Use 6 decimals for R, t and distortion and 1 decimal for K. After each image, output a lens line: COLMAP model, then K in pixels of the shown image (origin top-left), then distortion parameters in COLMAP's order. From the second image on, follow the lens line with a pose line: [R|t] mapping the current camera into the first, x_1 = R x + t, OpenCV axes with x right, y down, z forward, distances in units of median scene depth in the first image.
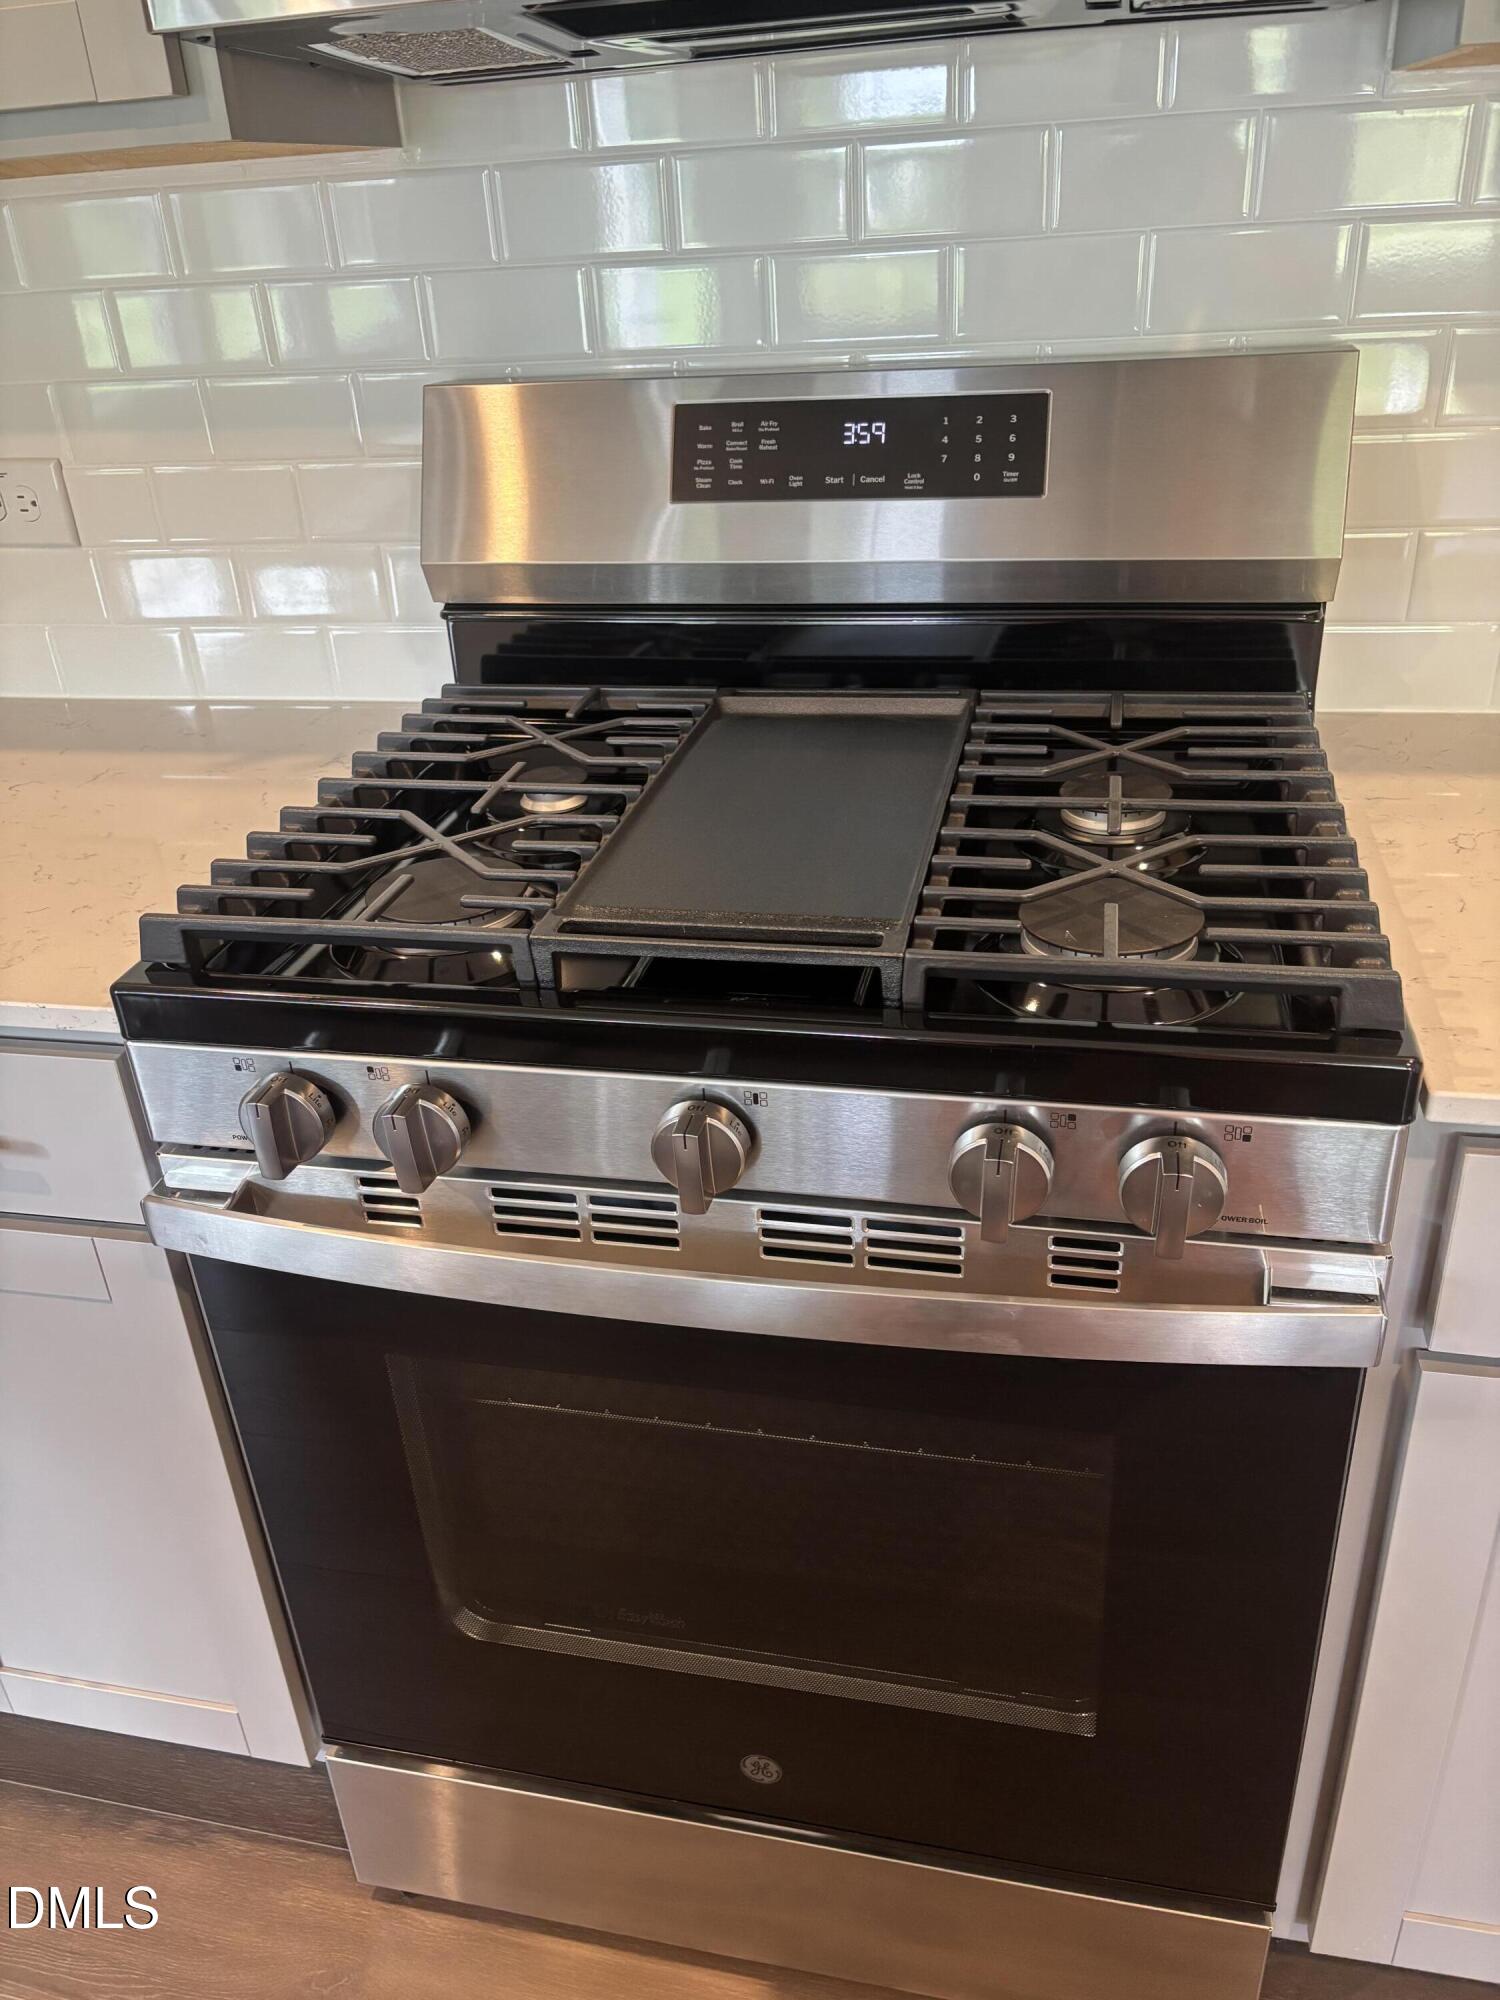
lens RADIAL K [[1526.5, 0, 742.7], [0, 1526.5, 1066.2], [0, 0, 1]] dist [-0.000523, -0.003345]
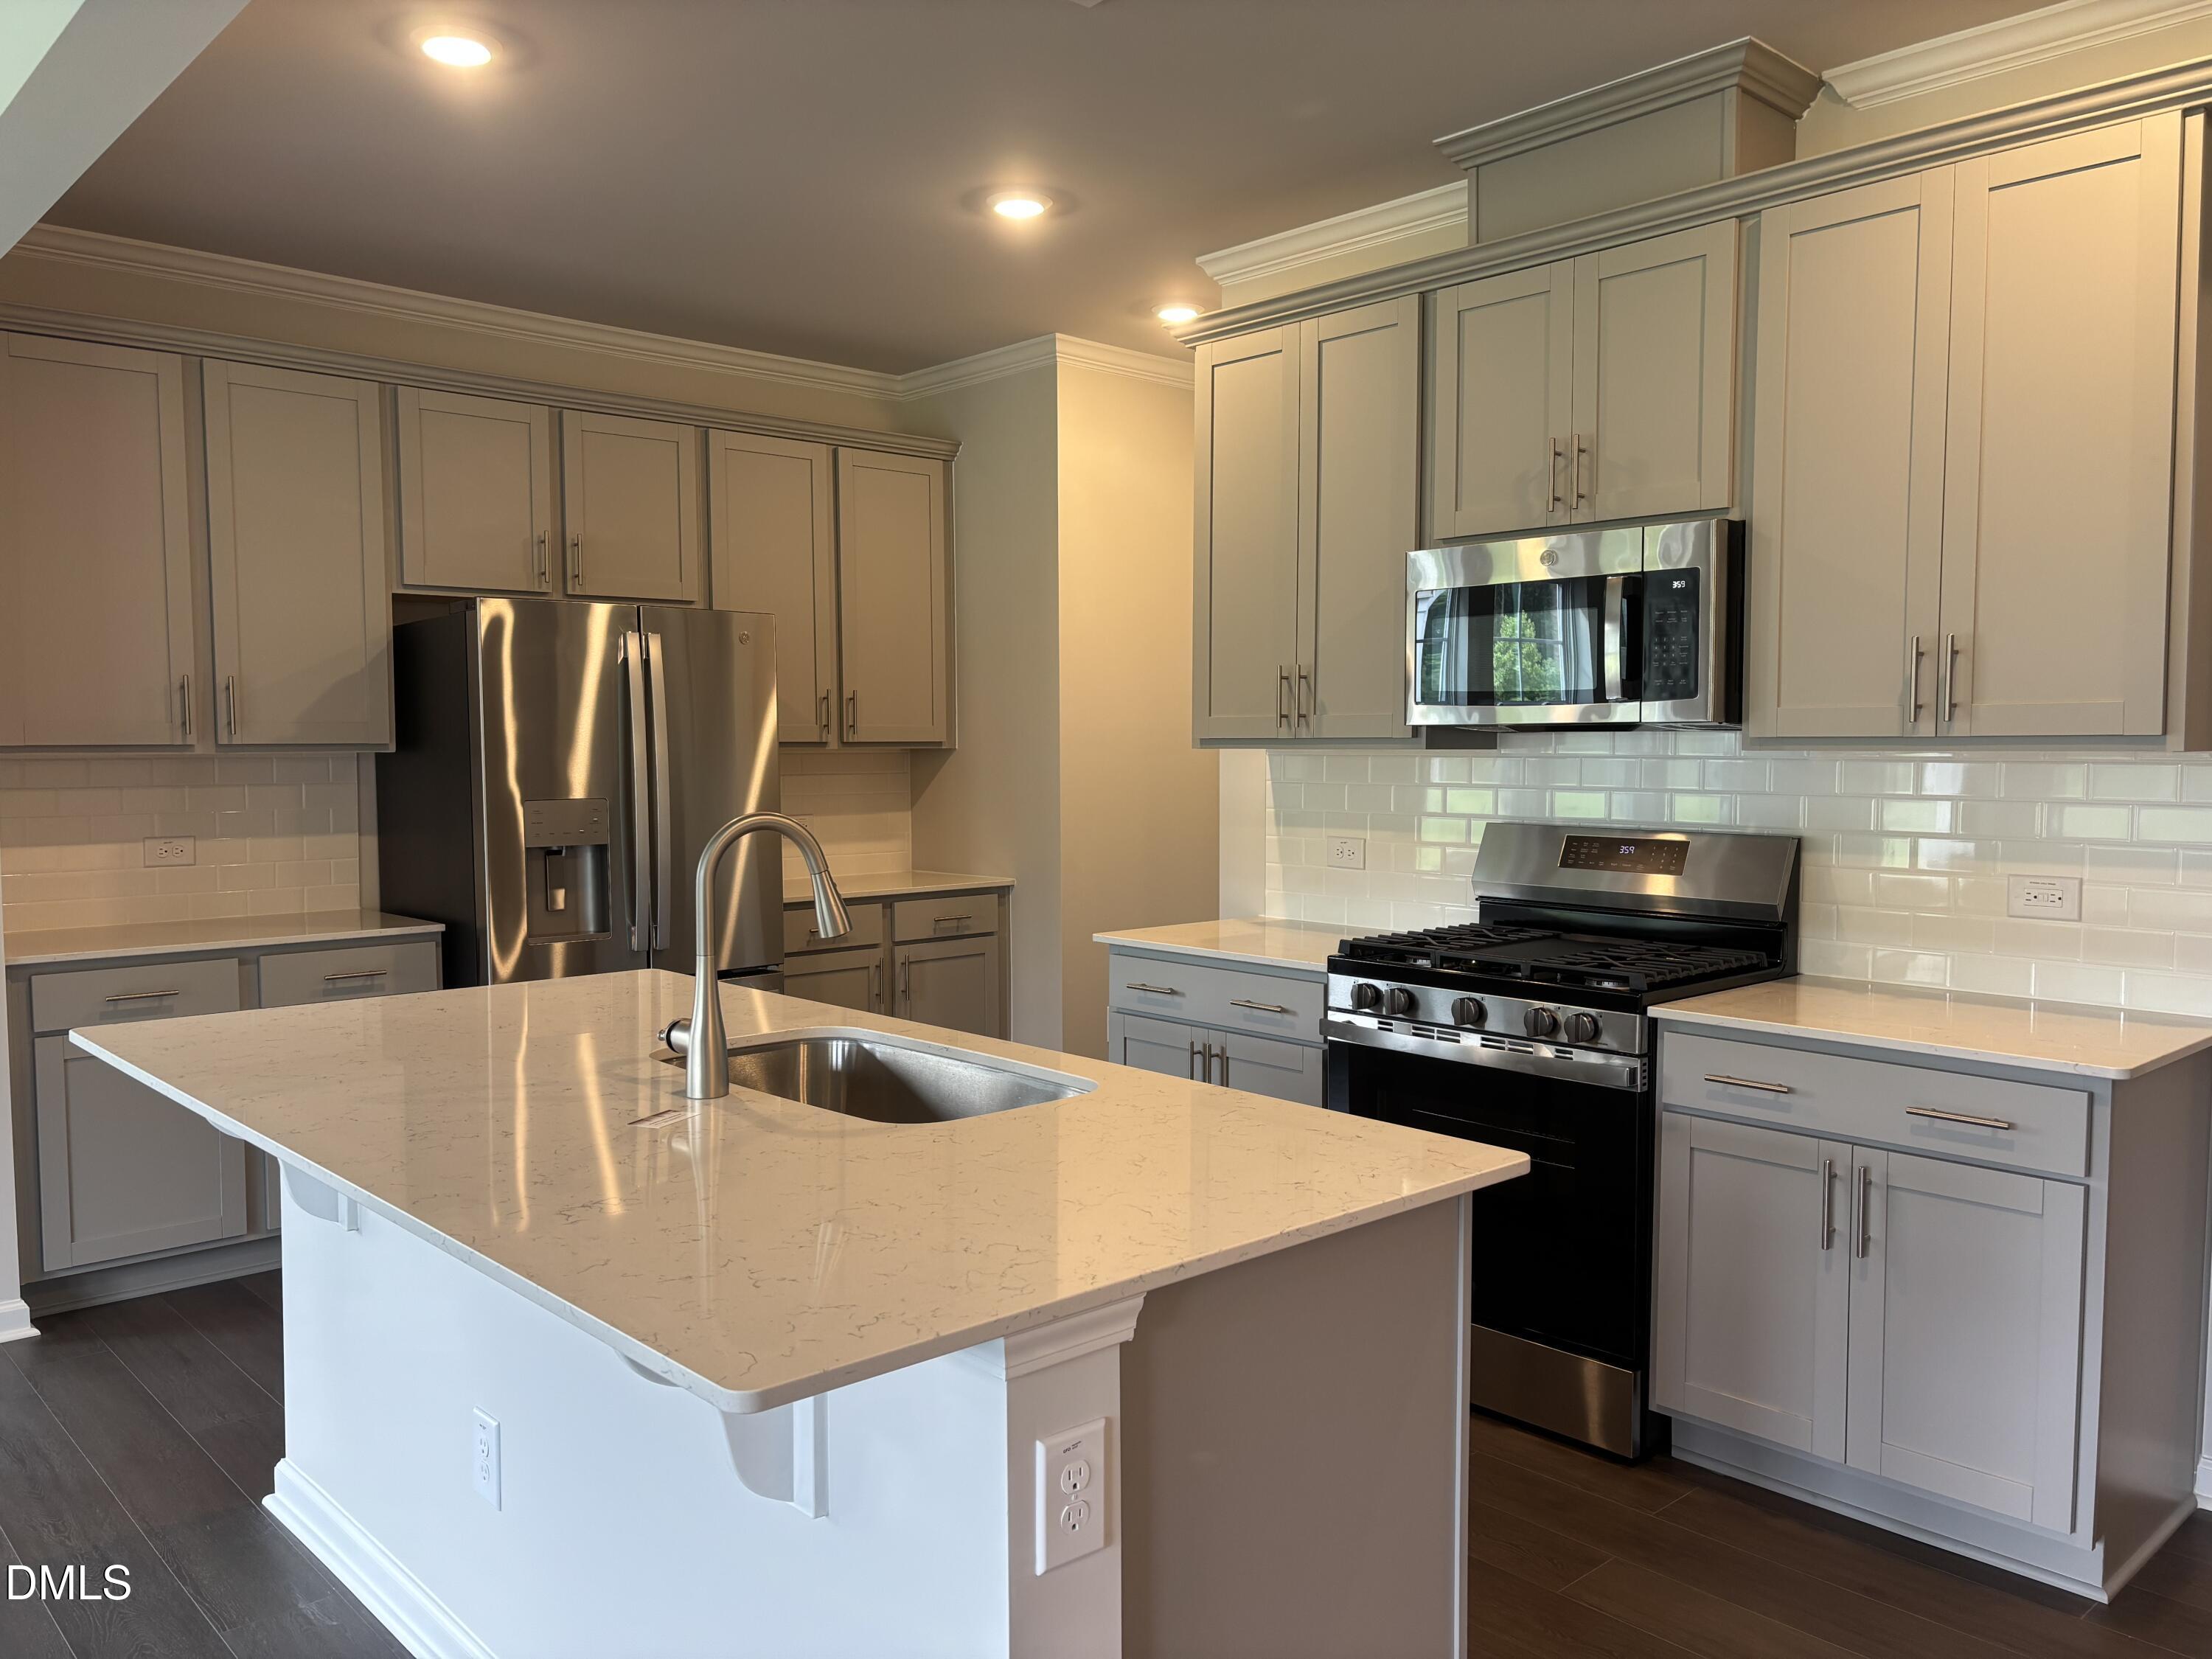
lens RADIAL K [[1665.9, 0, 1106.0], [0, 1665.9, 829.5], [0, 0, 1]] dist [0.008074, -0.000312]
pose [[0.824868, 0.086774, -0.558627, 0.984586], [-0.312559, 0.893386, -0.322751, 0.825618], [0.471063, 0.440830, 0.764047, -1.778280]]
